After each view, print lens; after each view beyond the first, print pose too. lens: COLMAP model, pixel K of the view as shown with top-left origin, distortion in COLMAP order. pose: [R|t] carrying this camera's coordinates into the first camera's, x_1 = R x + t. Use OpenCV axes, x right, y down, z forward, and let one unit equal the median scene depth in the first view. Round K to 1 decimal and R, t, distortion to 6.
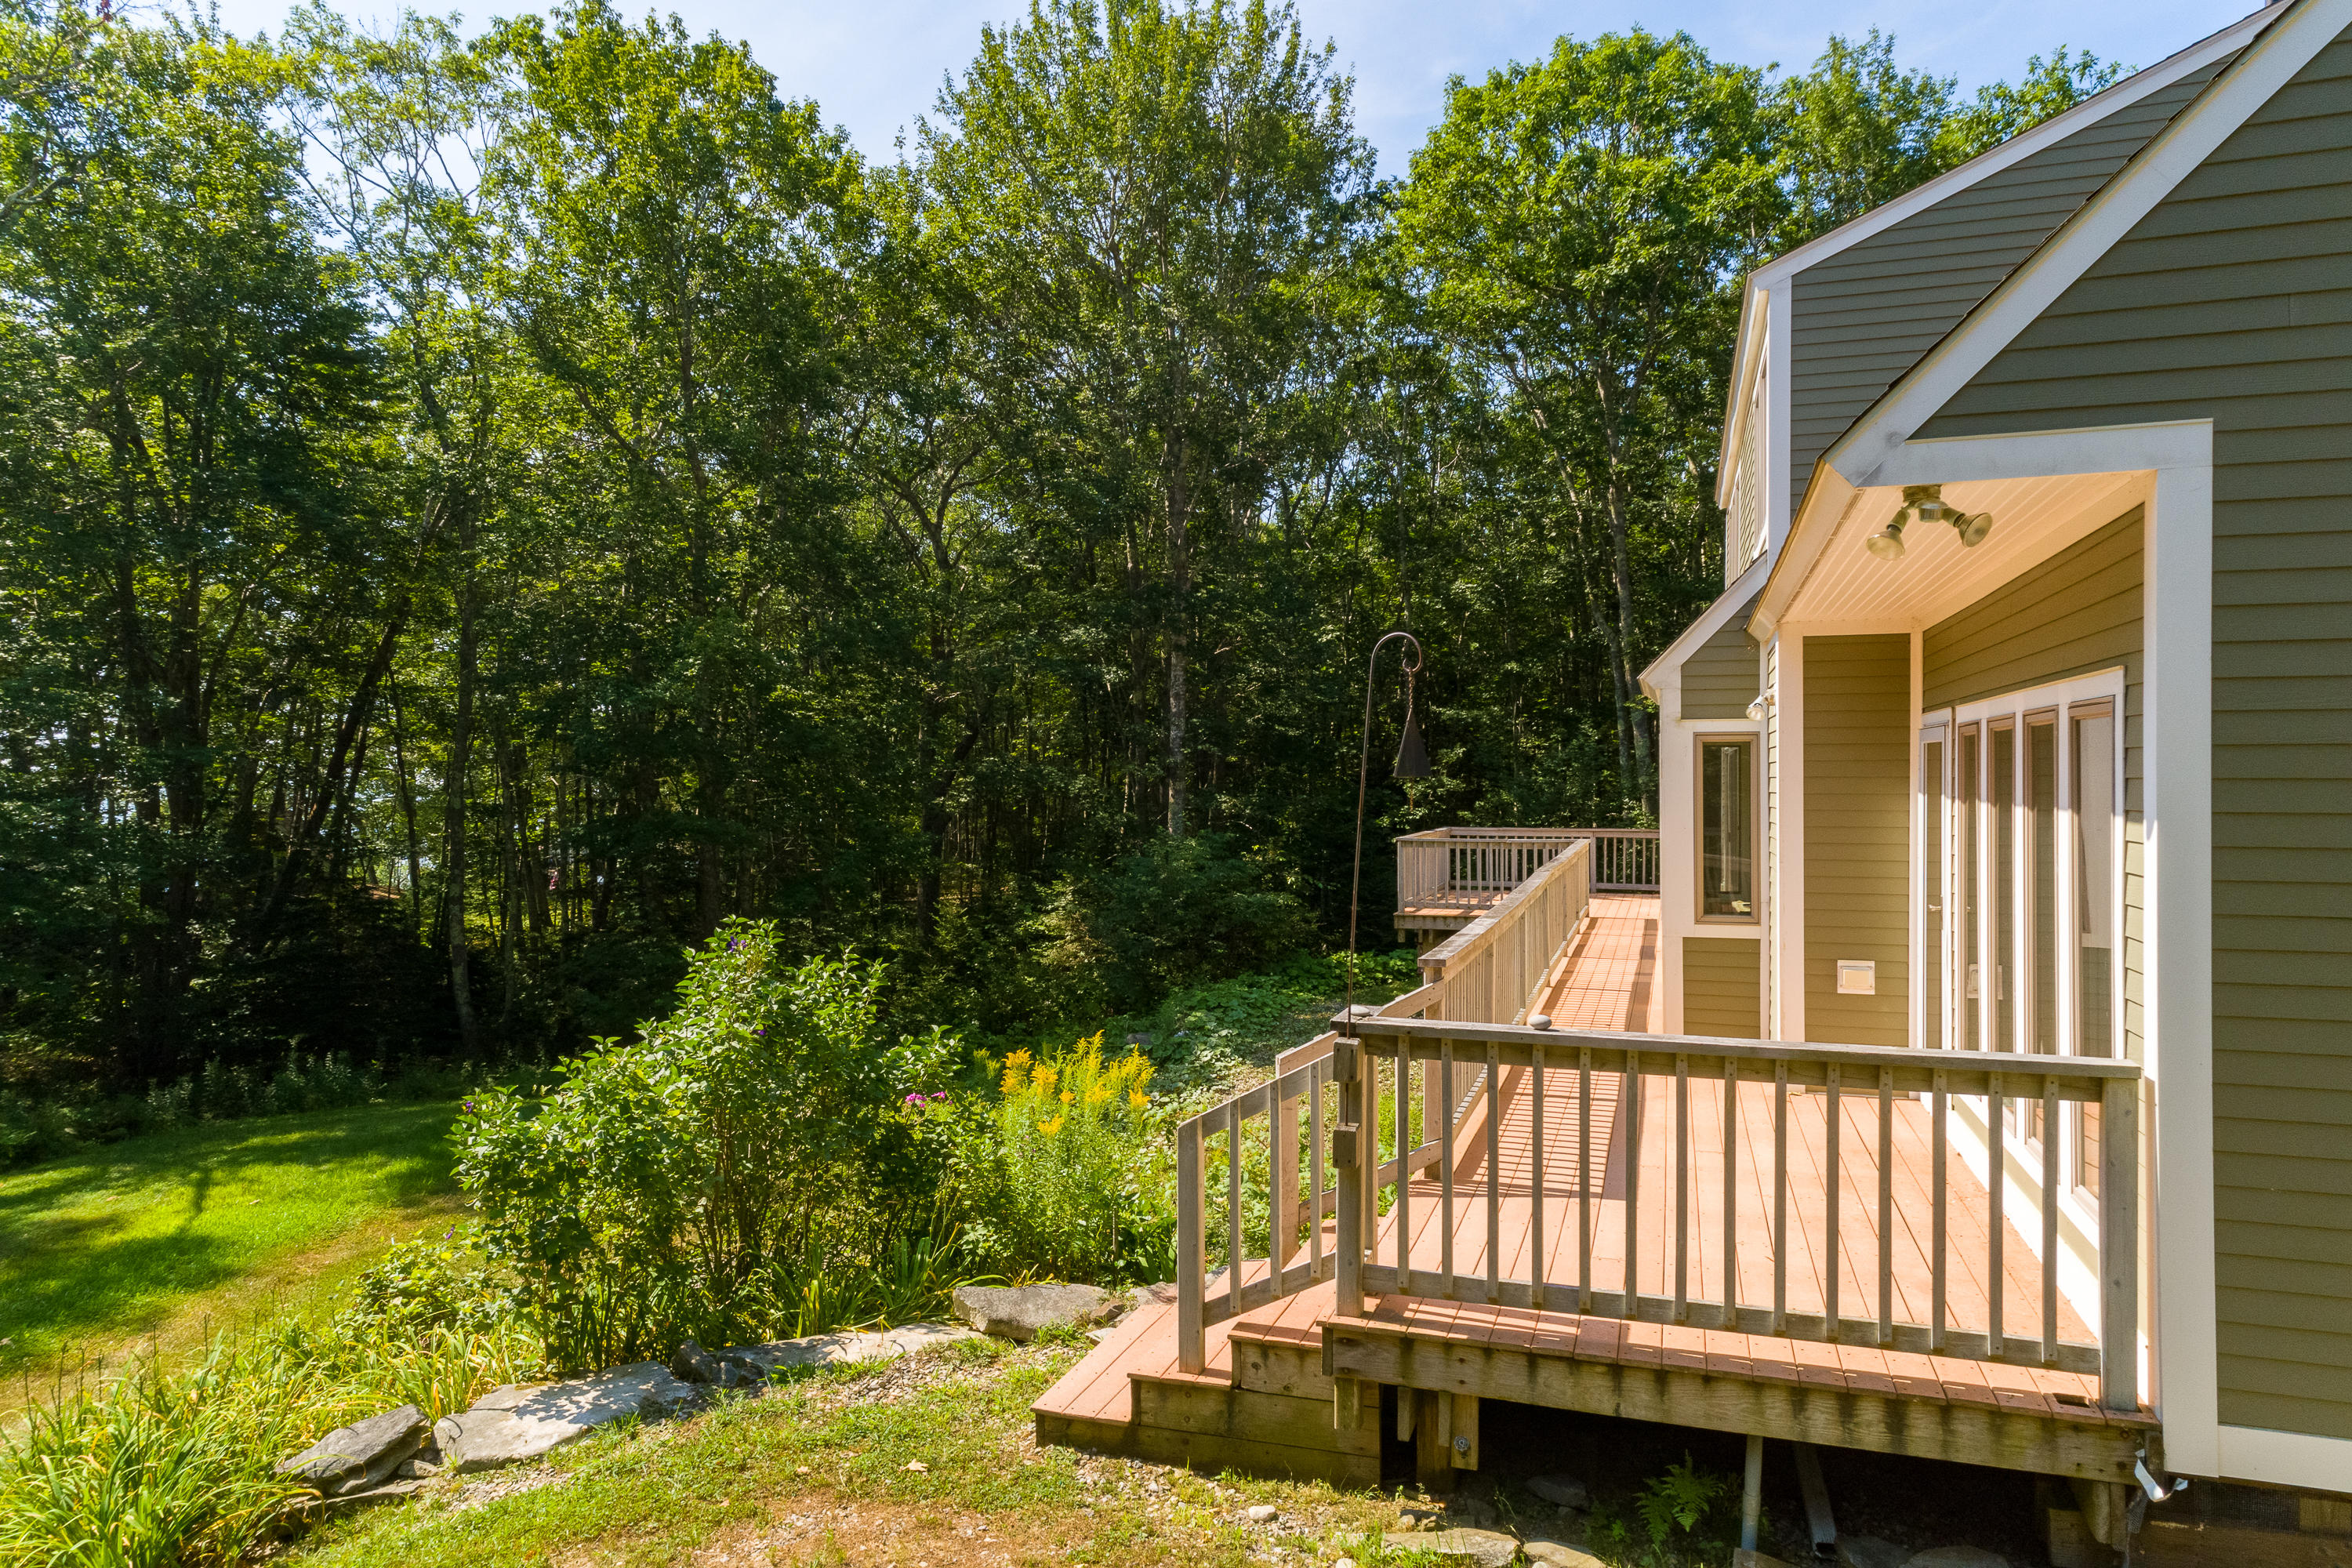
lens RADIAL K [[1591.2, 0, 1176.0], [0, 1591.2, 784.0], [0, 0, 1]] dist [0.022727, 0.012174]
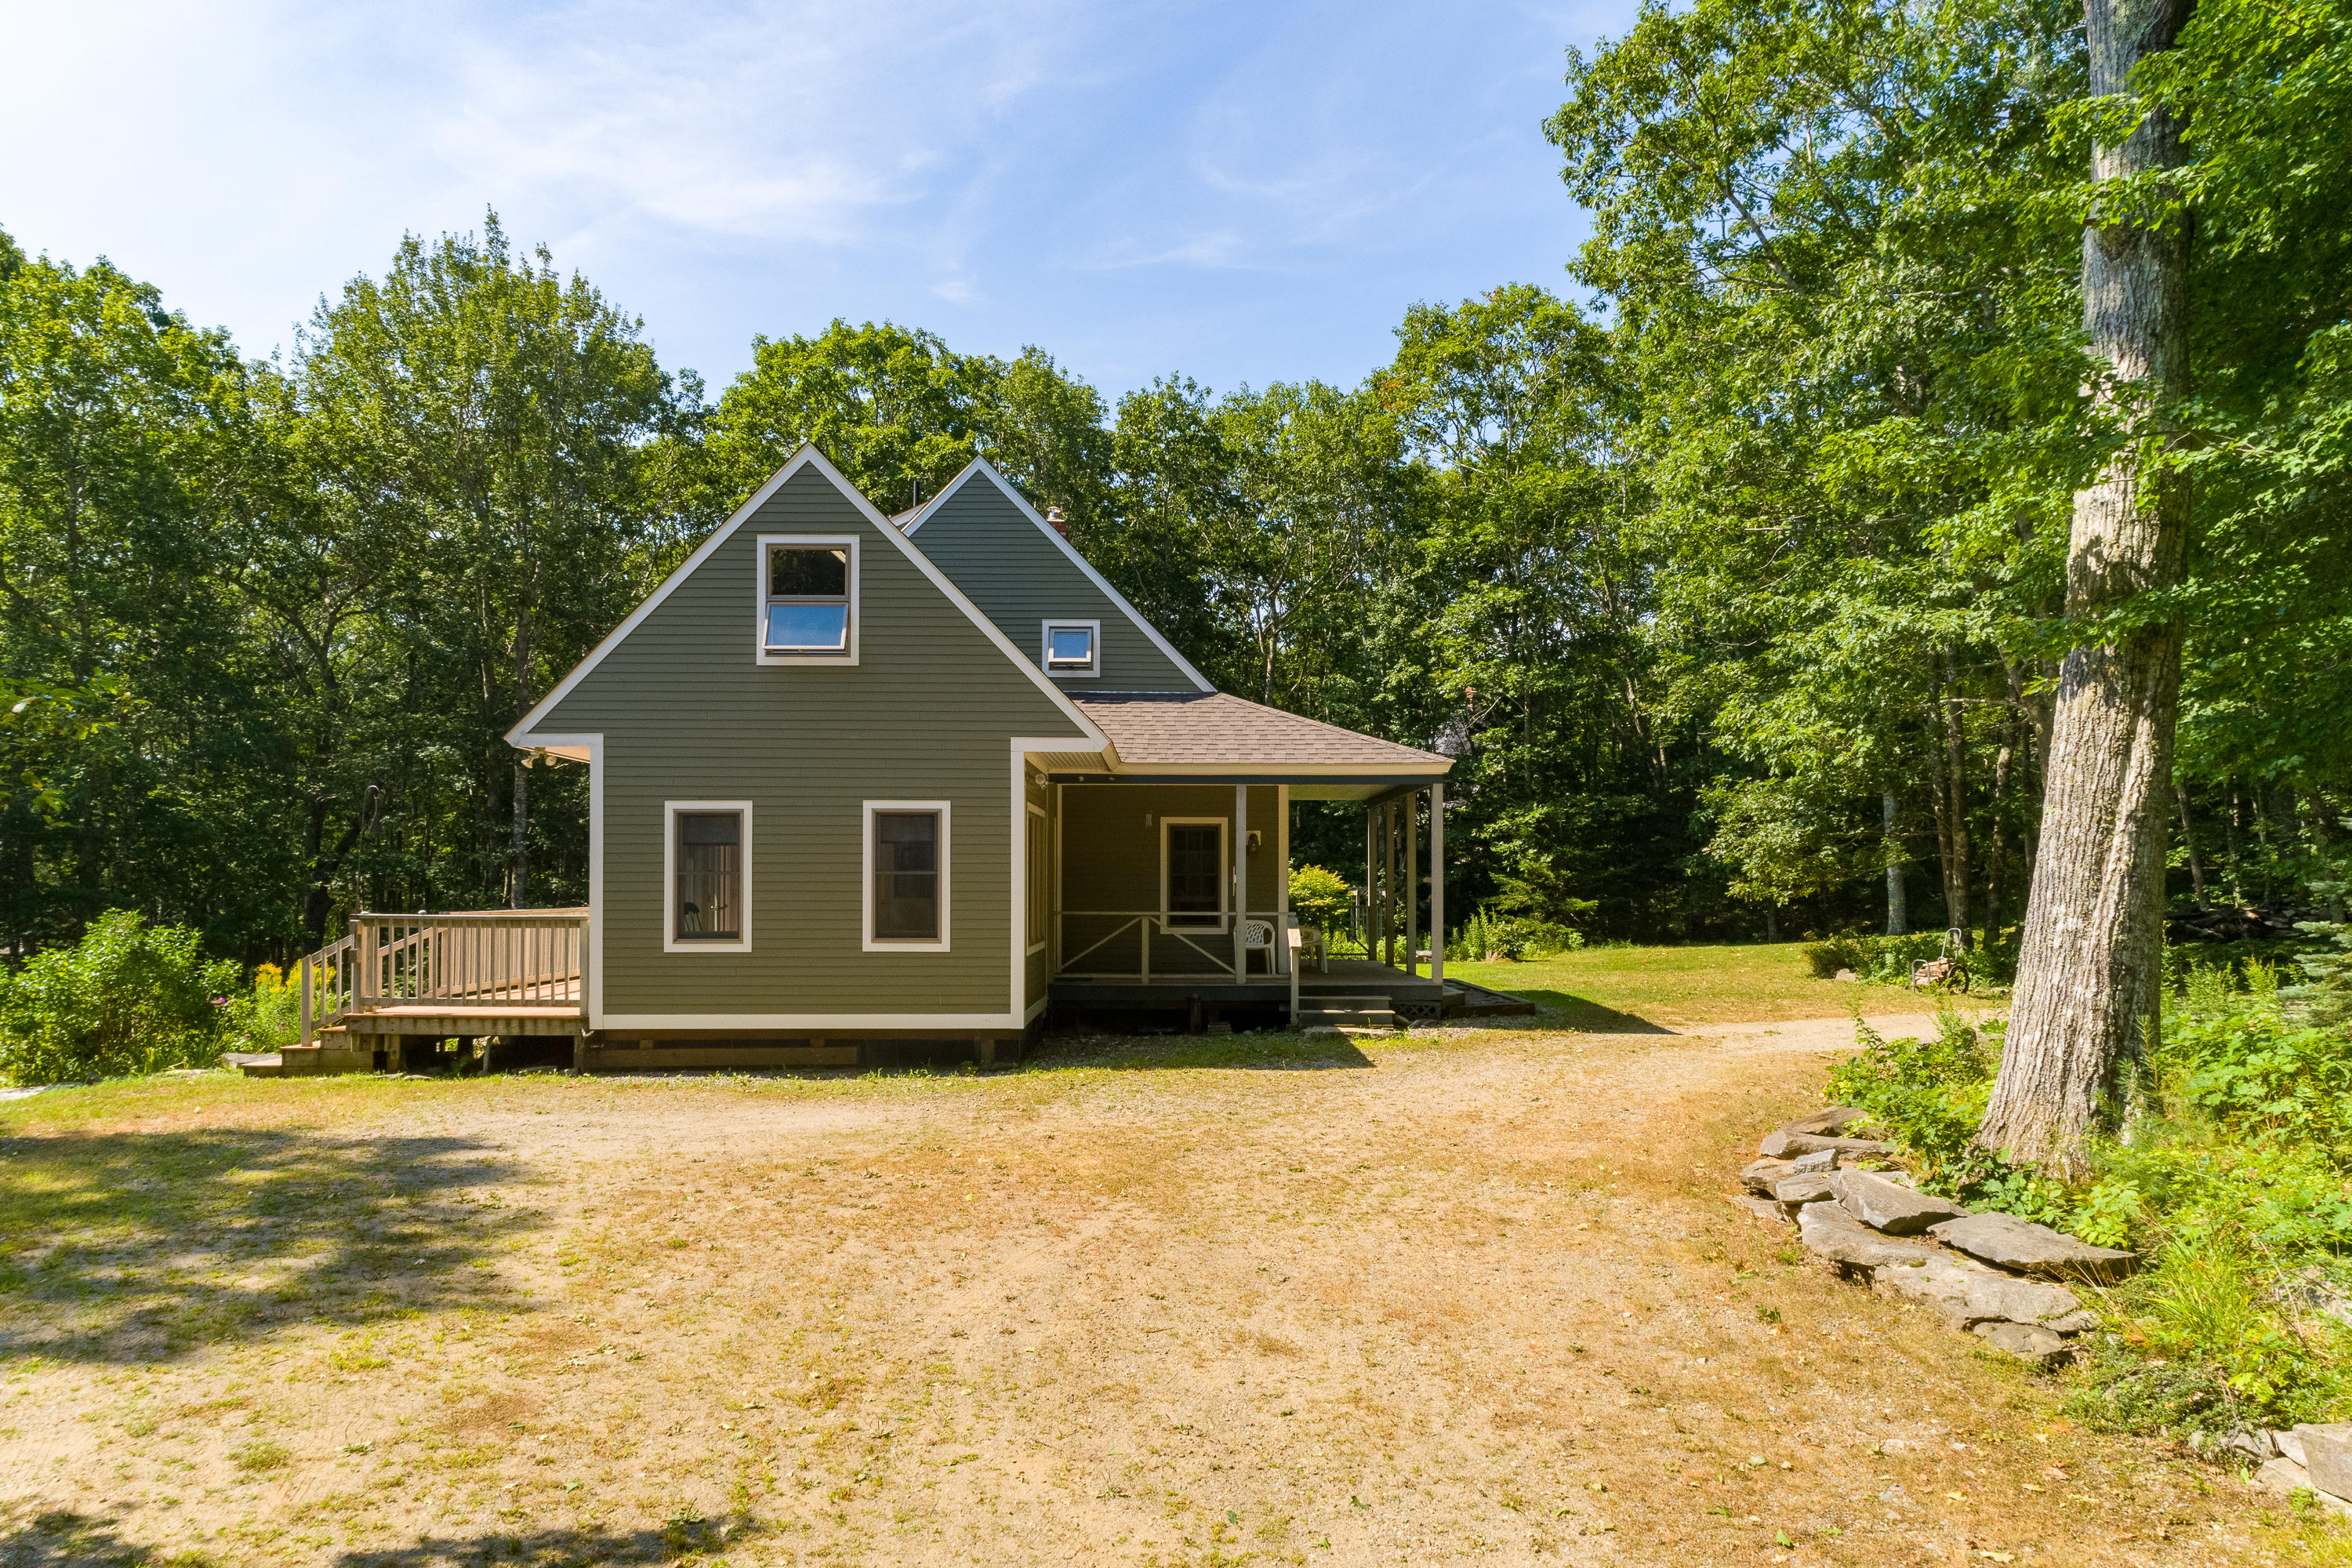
lens RADIAL K [[1661.5, 0, 1173.7], [0, 1661.5, 857.5], [0, 0, 1]] dist [0.047341, 0.004605]
pose [[0.958118, 0.010703, 0.286175, 0.140023], [-0.003929, 0.999699, -0.024232, 0.023580], [-0.286348, 0.022093, 0.957871, -0.512436]]
